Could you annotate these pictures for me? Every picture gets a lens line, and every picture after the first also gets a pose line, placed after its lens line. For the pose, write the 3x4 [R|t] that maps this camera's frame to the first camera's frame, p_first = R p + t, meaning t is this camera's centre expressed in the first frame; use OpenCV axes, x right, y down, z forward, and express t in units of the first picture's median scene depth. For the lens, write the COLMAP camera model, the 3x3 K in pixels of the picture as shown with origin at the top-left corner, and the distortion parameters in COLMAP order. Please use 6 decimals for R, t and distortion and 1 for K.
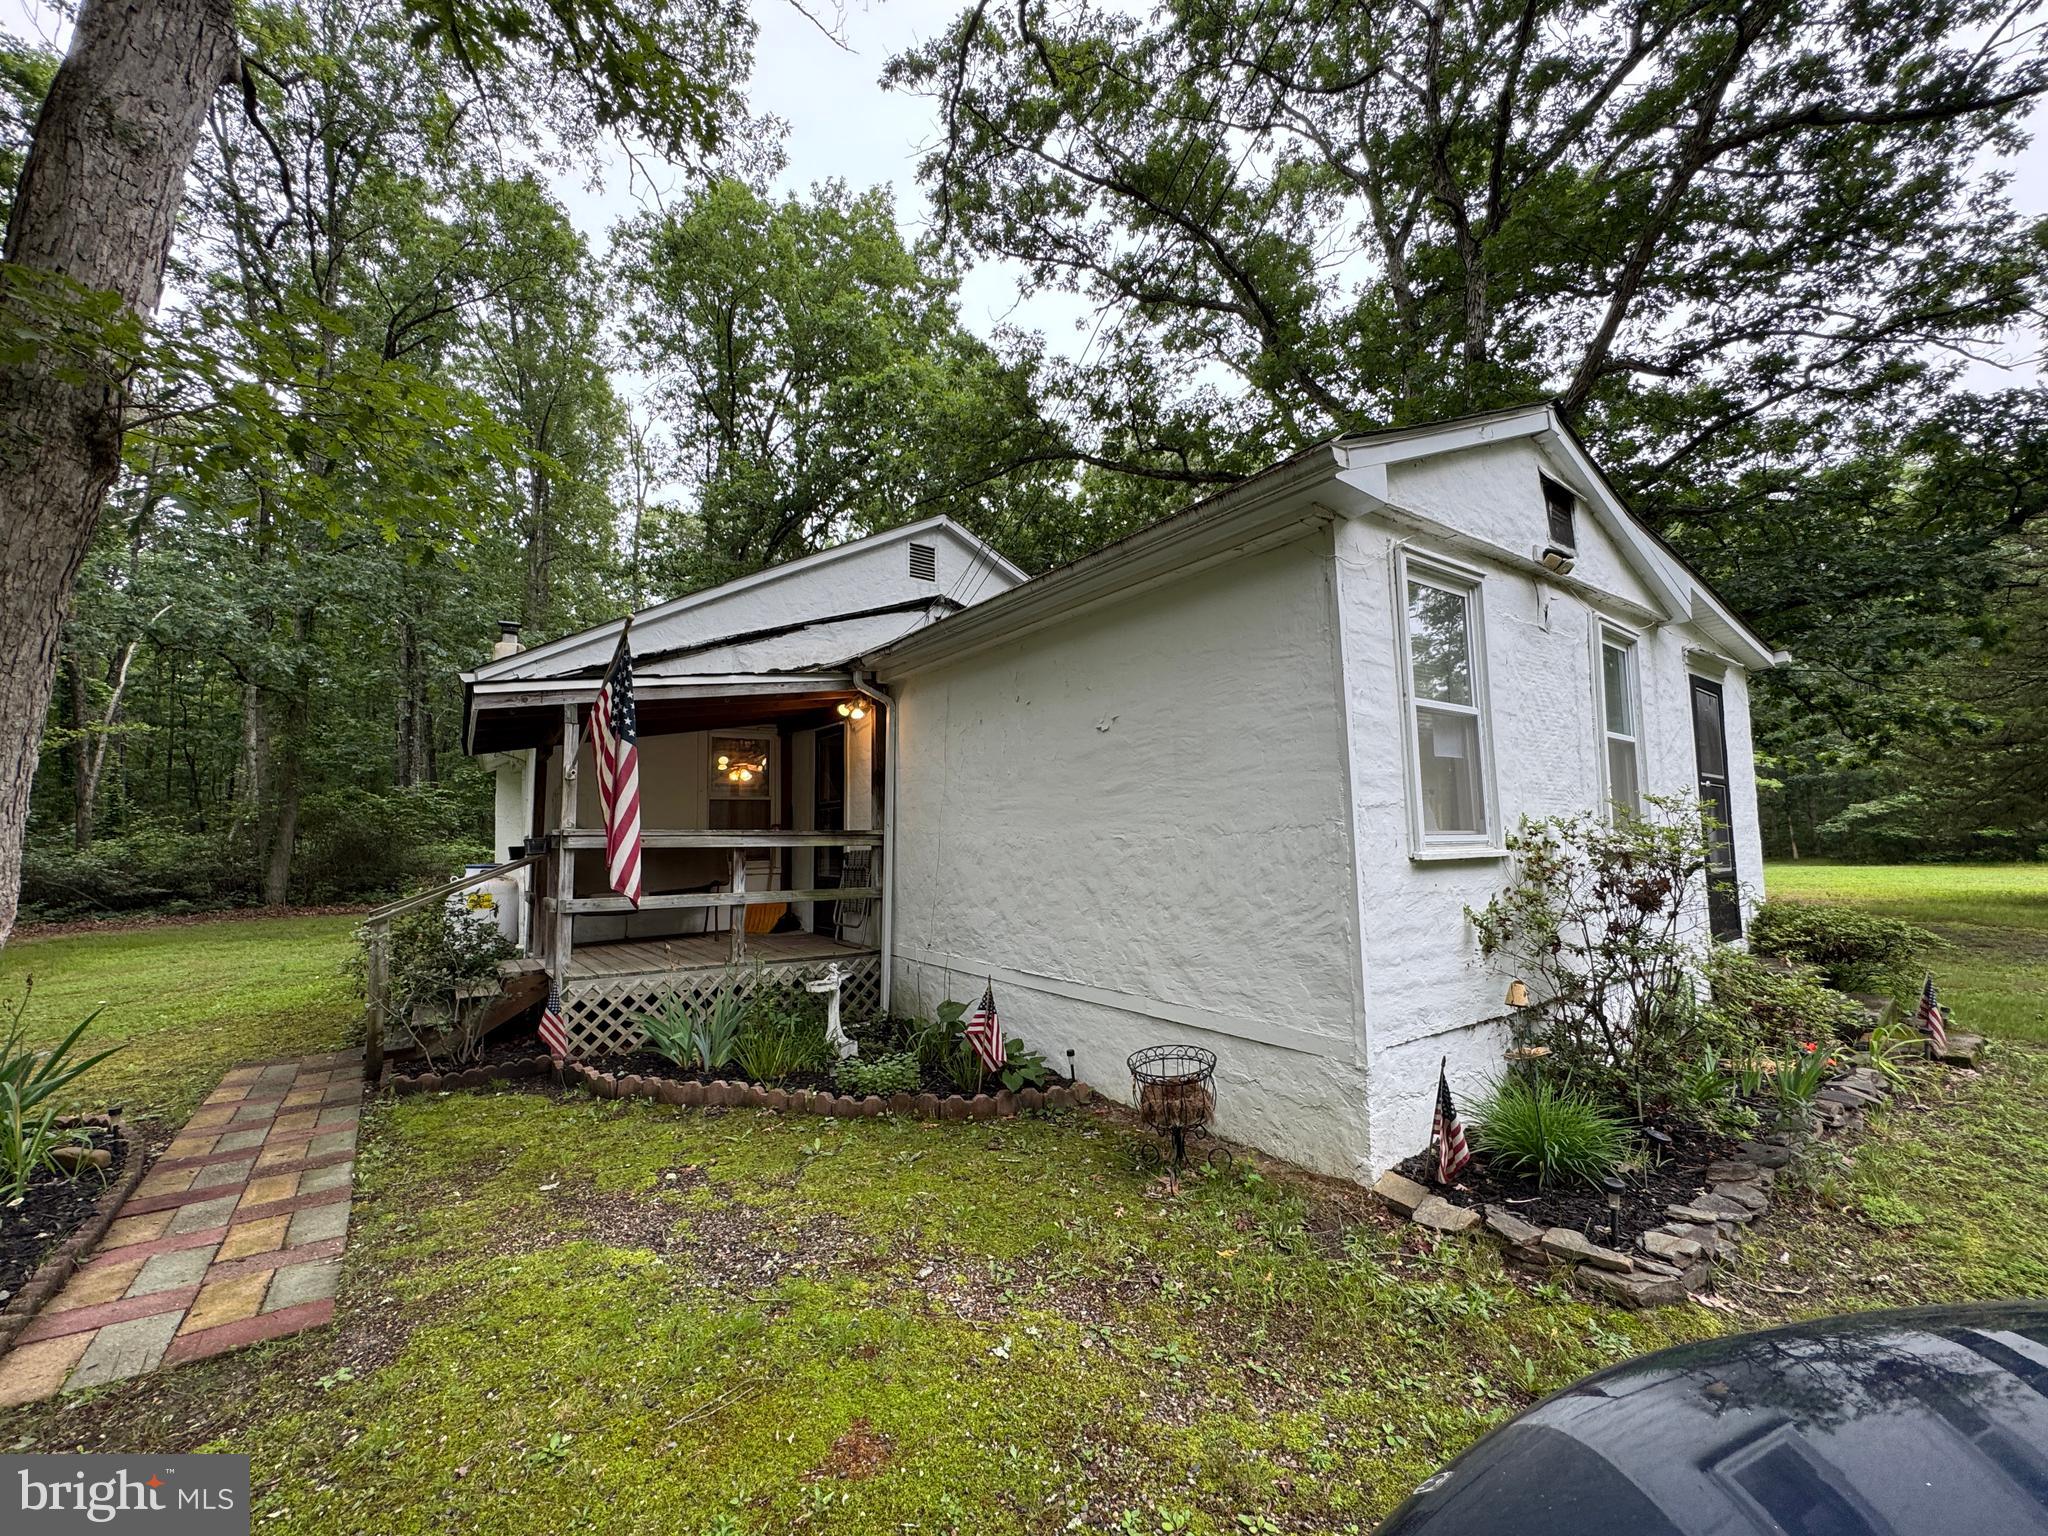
lens RADIAL K [[825.7, 0, 1058.4], [0, 825.7, 761.0], [0, 0, 1]] dist [-0.000184, -0.000100]
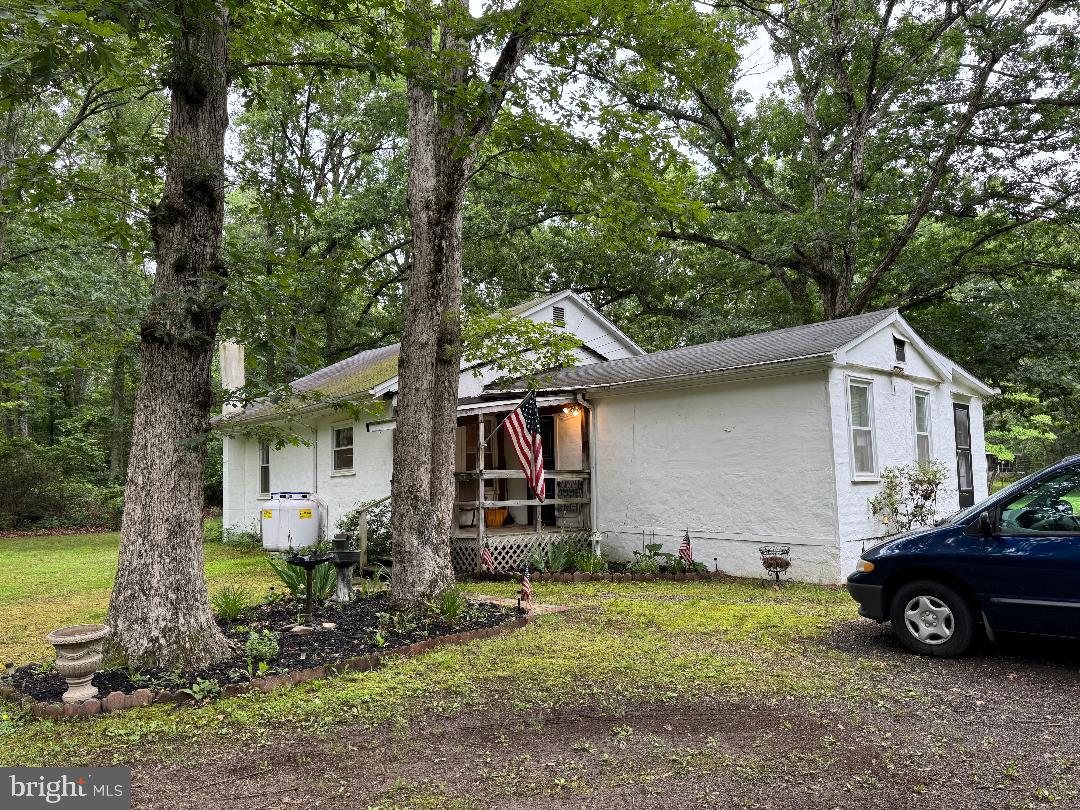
lens RADIAL K [[786.8, 0, 540.0], [0, 786.8, 405.0], [0, 0, 1]] dist [0.006709, 0.001863]
pose [[0.992982, 0.011864, 0.117670, -0.809160], [-0.012427, 0.999915, 0.004047, -0.121403], [-0.117612, -0.005481, 0.993045, -1.332679]]
